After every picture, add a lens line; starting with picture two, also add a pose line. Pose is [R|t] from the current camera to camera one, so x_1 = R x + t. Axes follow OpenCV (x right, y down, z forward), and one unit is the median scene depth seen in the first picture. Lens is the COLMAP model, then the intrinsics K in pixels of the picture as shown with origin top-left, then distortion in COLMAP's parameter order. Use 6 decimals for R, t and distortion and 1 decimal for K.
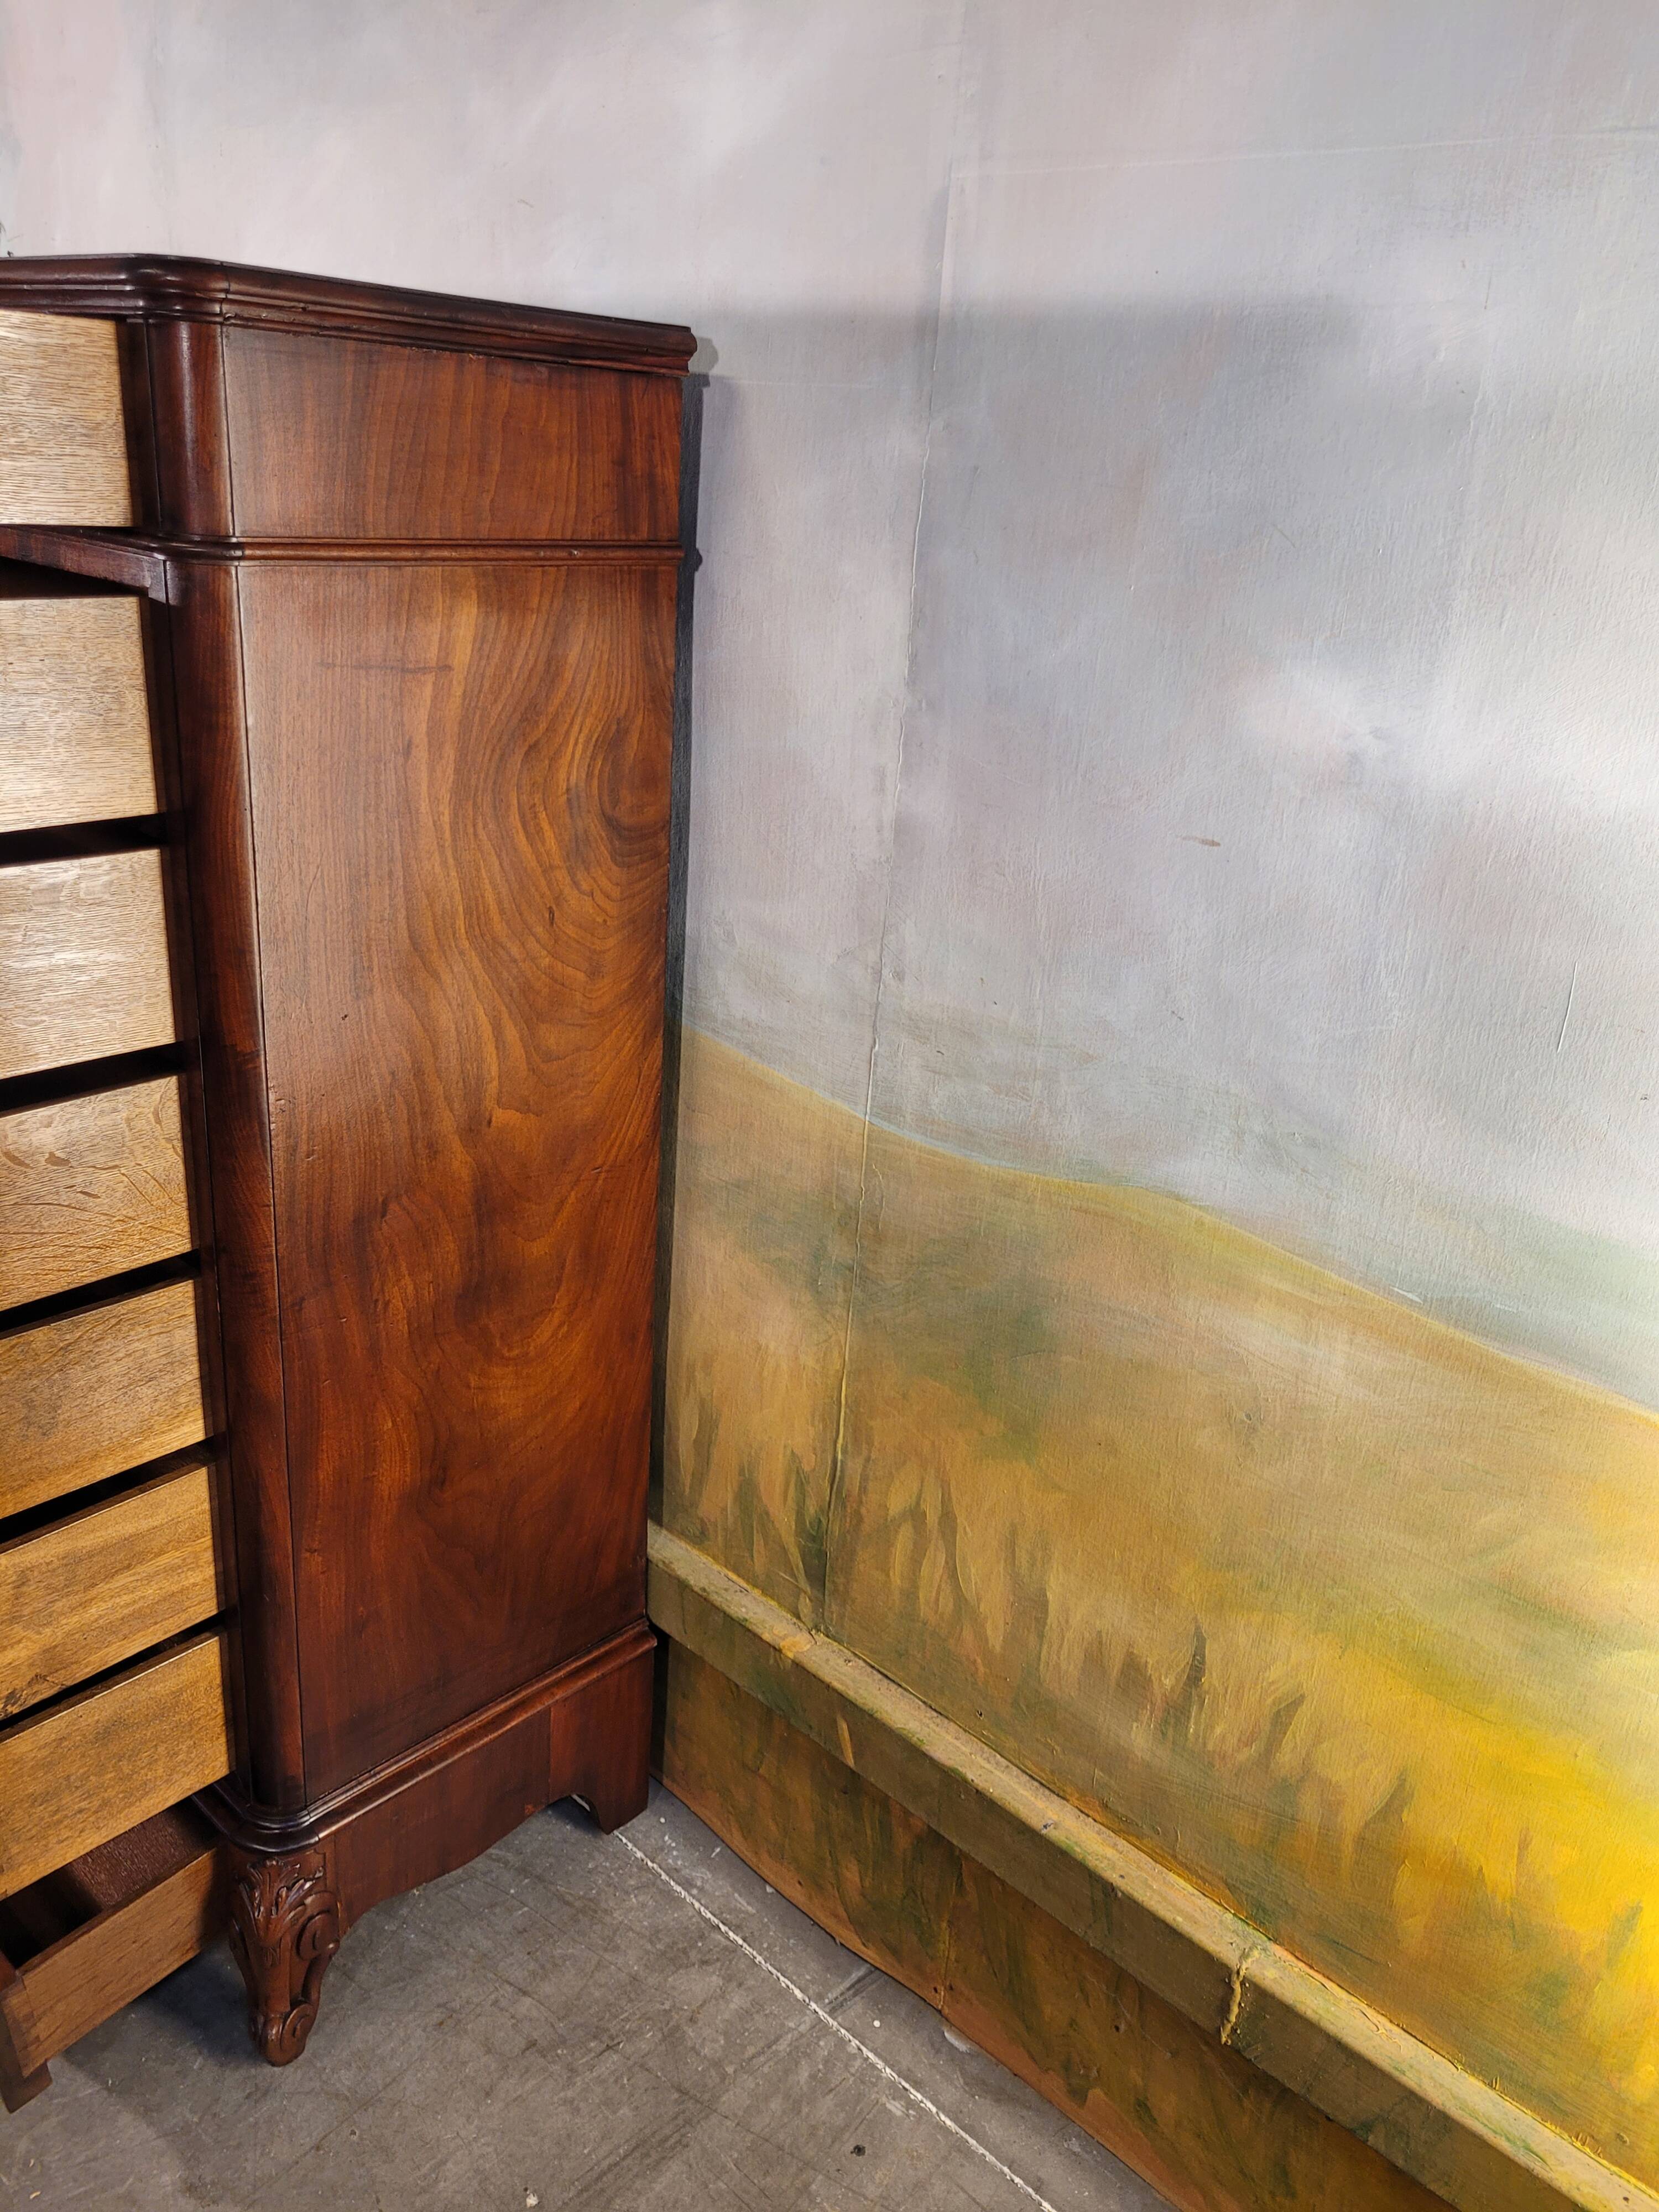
lens RADIAL K [[1673.2, 0, 835.6], [0, 1673.2, 1096.9], [0, 0, 1]] dist [0.052456, -0.041889]
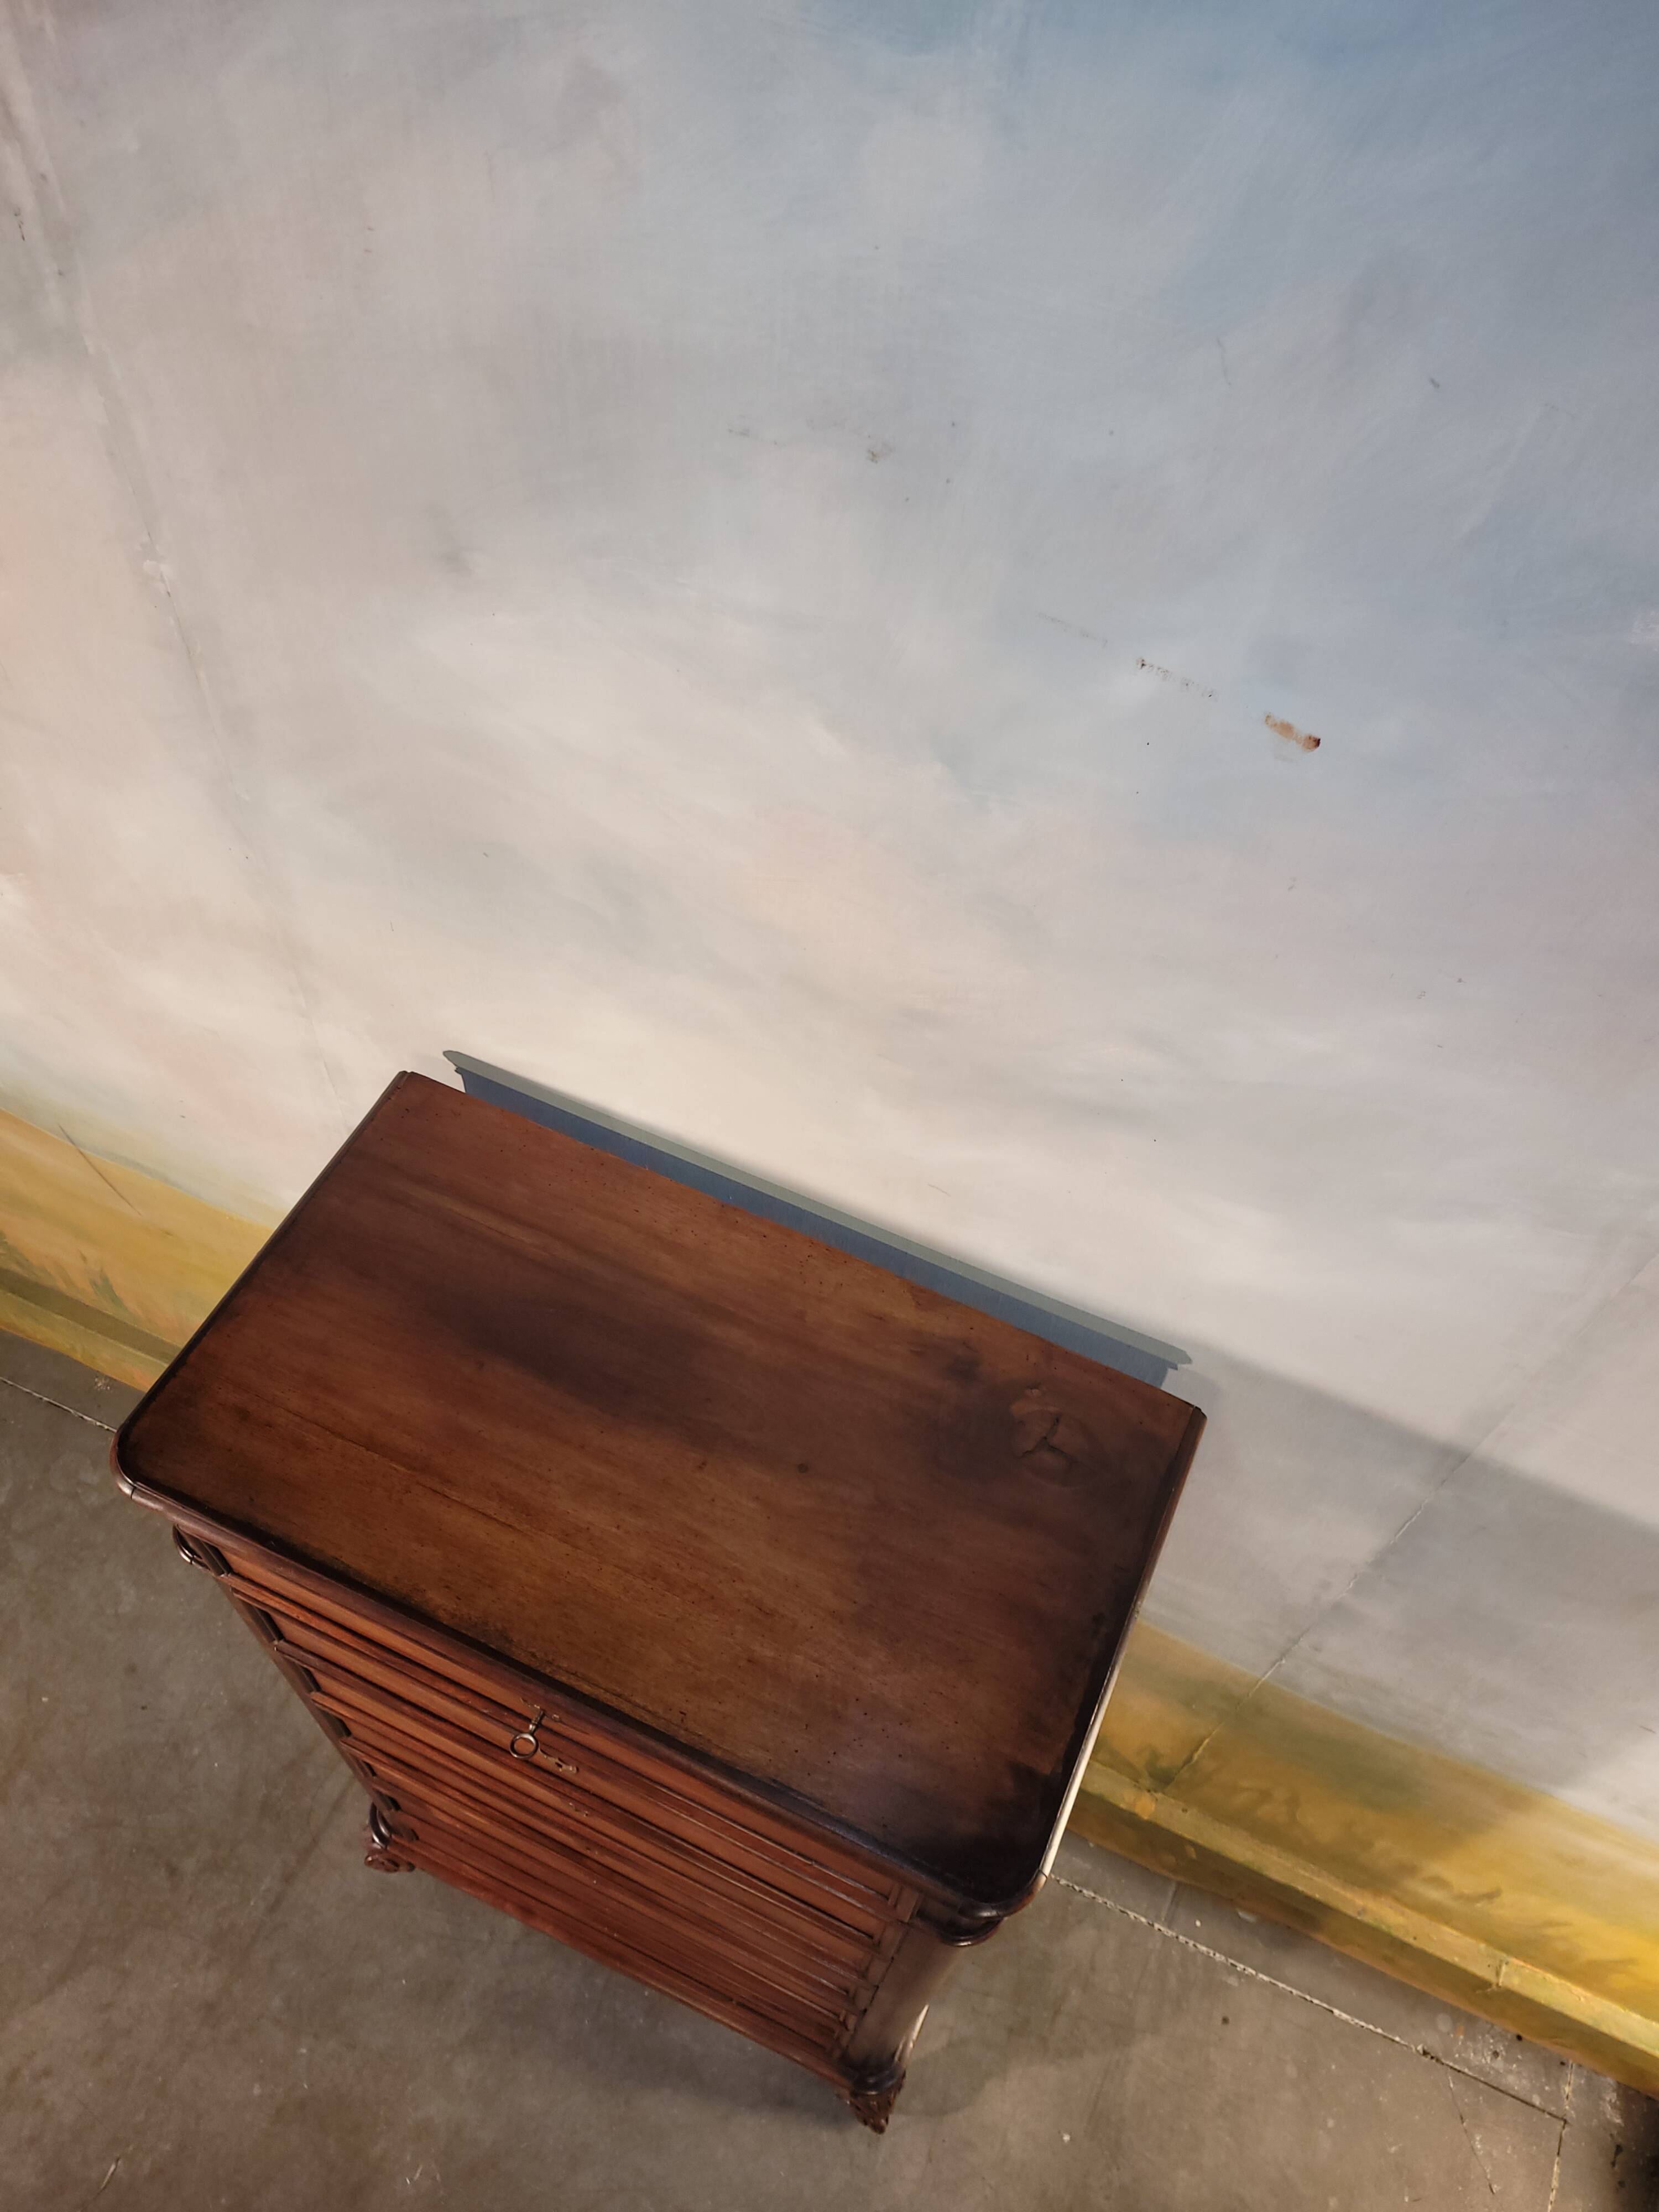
lens RADIAL K [[1673.2, 0, 854.6], [0, 1673.2, 1115.6], [0, 0, 1]] dist [0.052456, -0.041889]
pose [[0.944702, -0.276598, 0.176155, -0.395327], [0.122653, 0.796218, 0.592446, -1.162936], [-0.304127, -0.538080, 0.786115, 0.305392]]
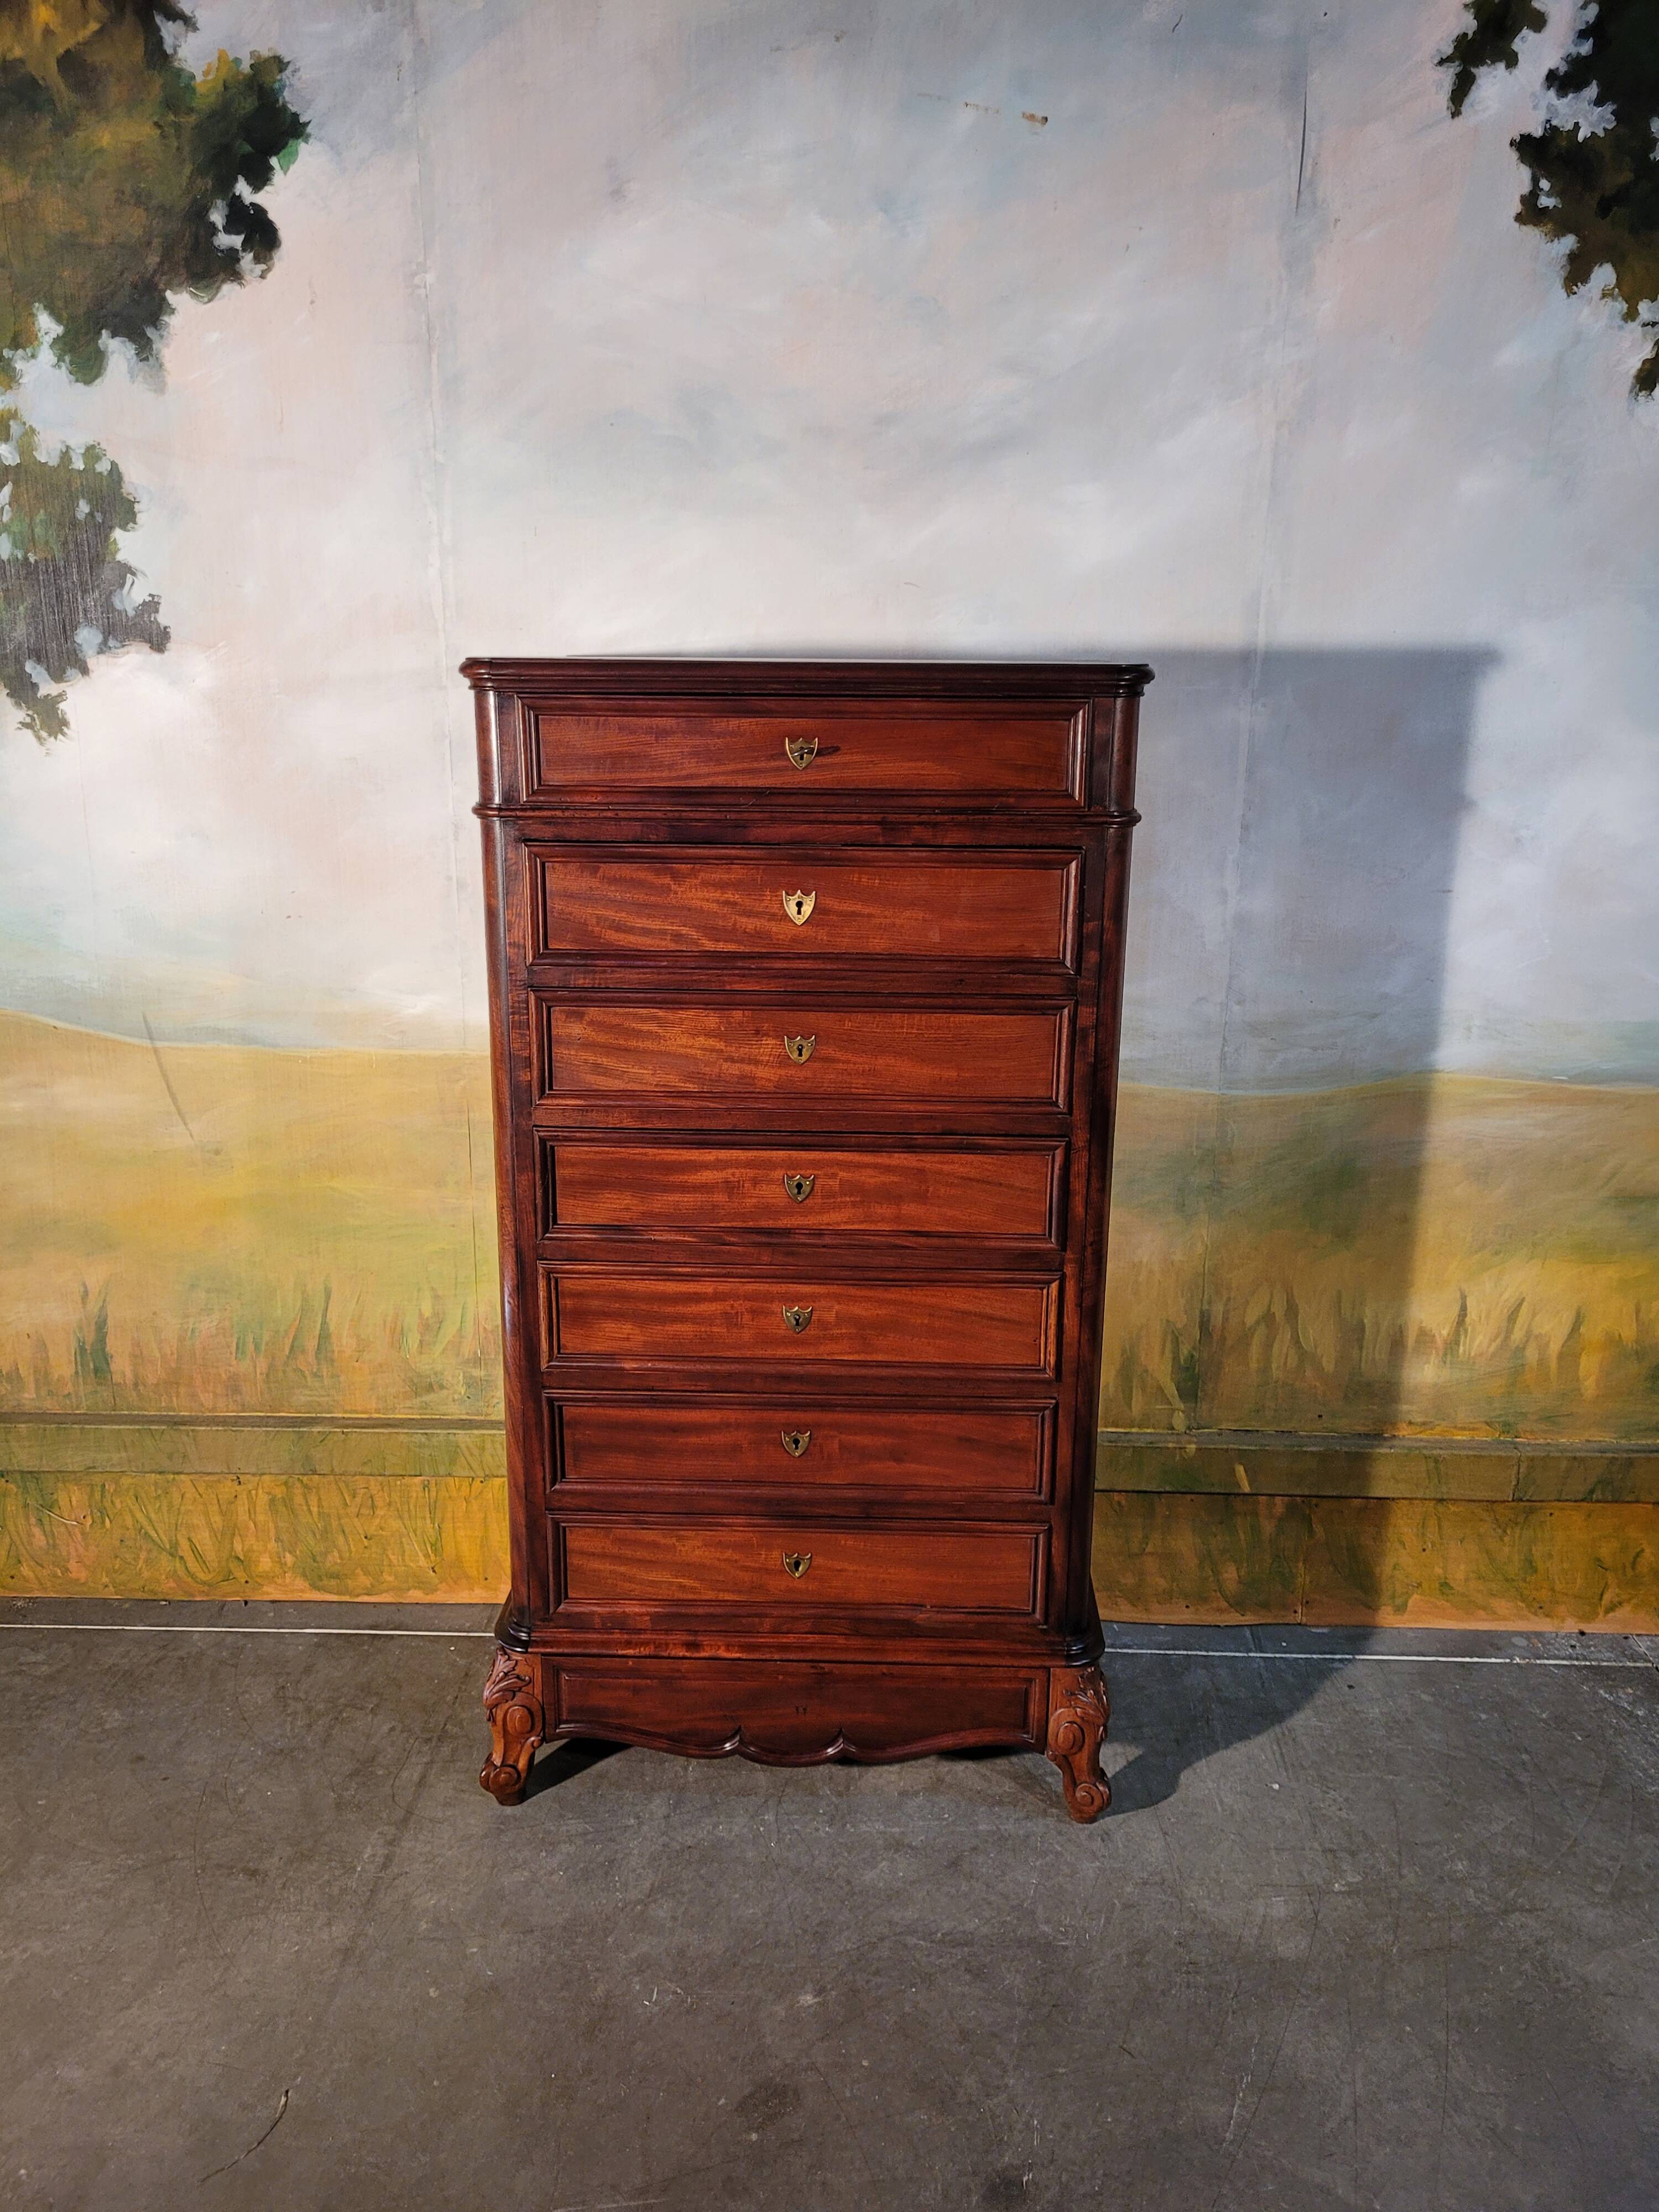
lens RADIAL K [[1673.2, 0, 826.4], [0, 1673.2, 1101.4], [0, 0, 1]] dist [0.052456, -0.041889]
pose [[0.750894, -0.233023, 0.617947, -1.358293], [0.277674, 0.960357, 0.024729, -0.133478], [-0.599212, 0.153019, 0.785831, -0.104857]]
